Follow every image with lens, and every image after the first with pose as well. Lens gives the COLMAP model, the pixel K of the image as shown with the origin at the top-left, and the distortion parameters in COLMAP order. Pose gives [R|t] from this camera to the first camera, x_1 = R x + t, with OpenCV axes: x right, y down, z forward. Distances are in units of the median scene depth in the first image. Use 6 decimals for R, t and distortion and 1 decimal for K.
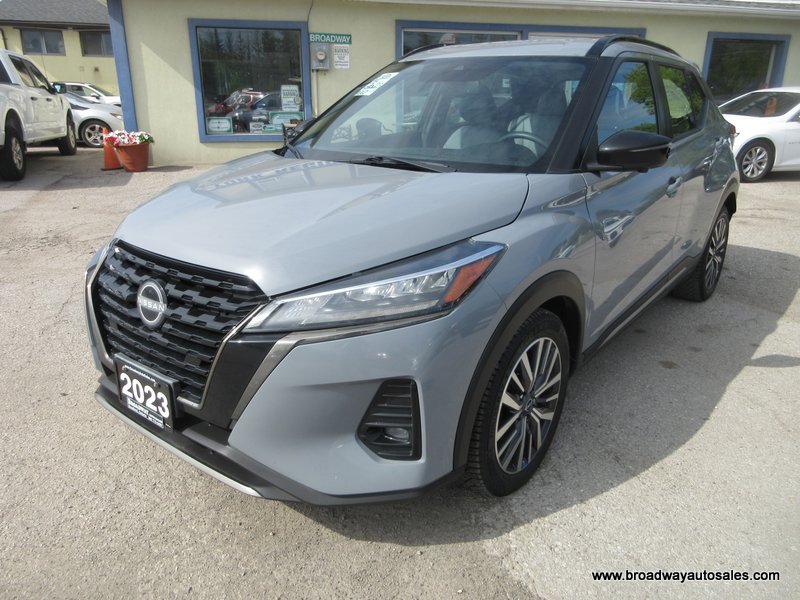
lens RADIAL K [[604.1, 0, 400.0], [0, 604.1, 300.0], [0, 0, 1]] dist [0.008001, 0.004432]
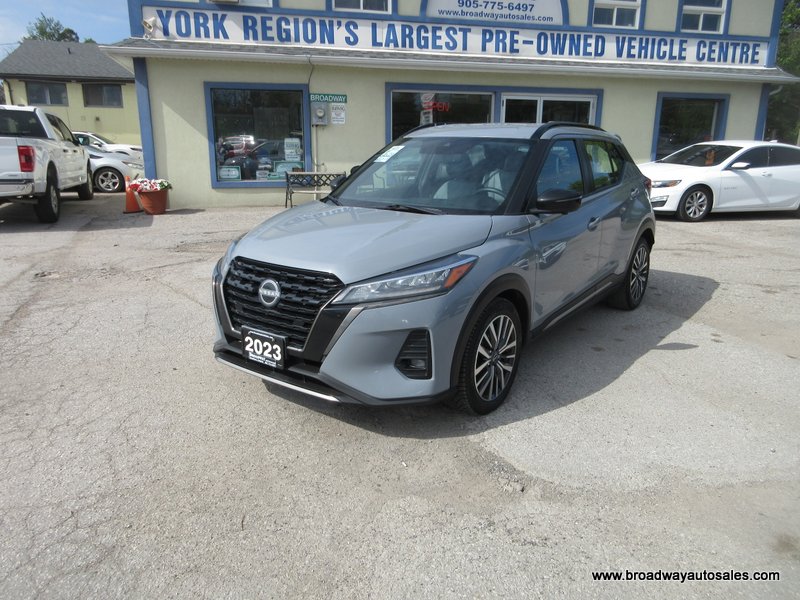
lens RADIAL K [[604.1, 0, 400.0], [0, 604.1, 300.0], [0, 0, 1]] dist [0.008001, 0.004432]
pose [[0.999543, -0.007619, 0.029260, -0.067513], [0.009545, 0.997757, -0.066261, 0.098008], [-0.028689, 0.066510, 0.997373, -0.475396]]
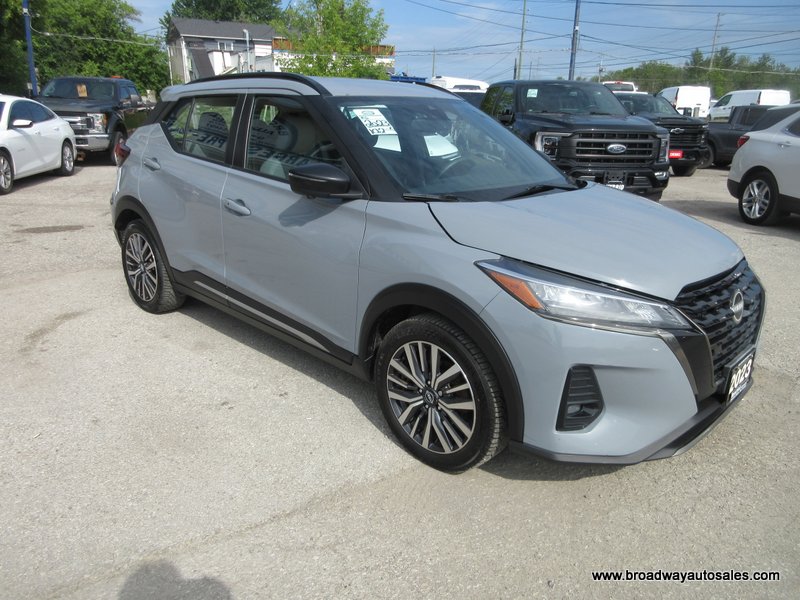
lens RADIAL K [[604.1, 0, 400.0], [0, 604.1, 300.0], [0, 0, 1]] dist [0.008001, 0.004432]
pose [[0.094599, -0.308409, 0.946538, -1.198569], [0.299913, 0.915458, 0.268308, -0.403179], [-0.949264, 0.258498, 0.179098, 1.020121]]
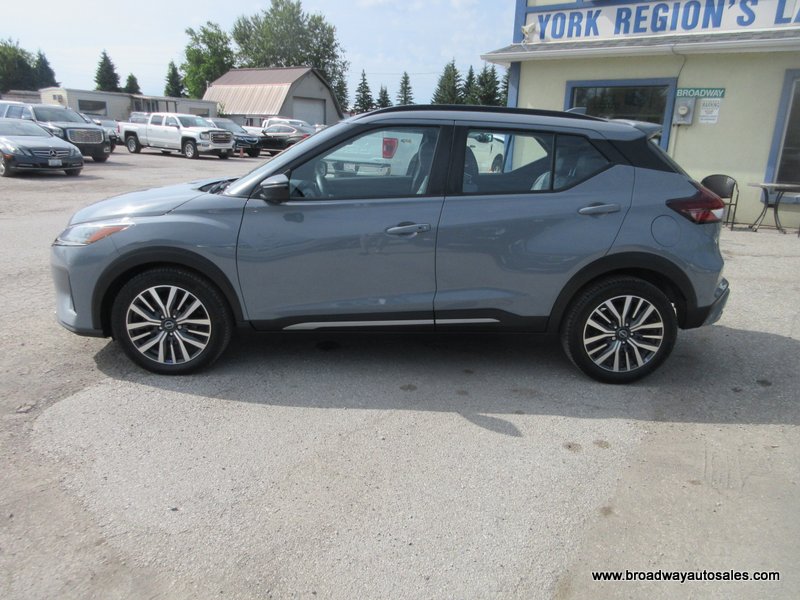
lens RADIAL K [[604.1, 0, 400.0], [0, 604.1, 300.0], [0, 0, 1]] dist [0.008001, 0.004432]
pose [[0.646243, 0.218493, -0.731184, 1.467683], [-0.272402, 0.961063, 0.046428, -0.119045], [0.712858, 0.169172, 0.680598, 0.230596]]
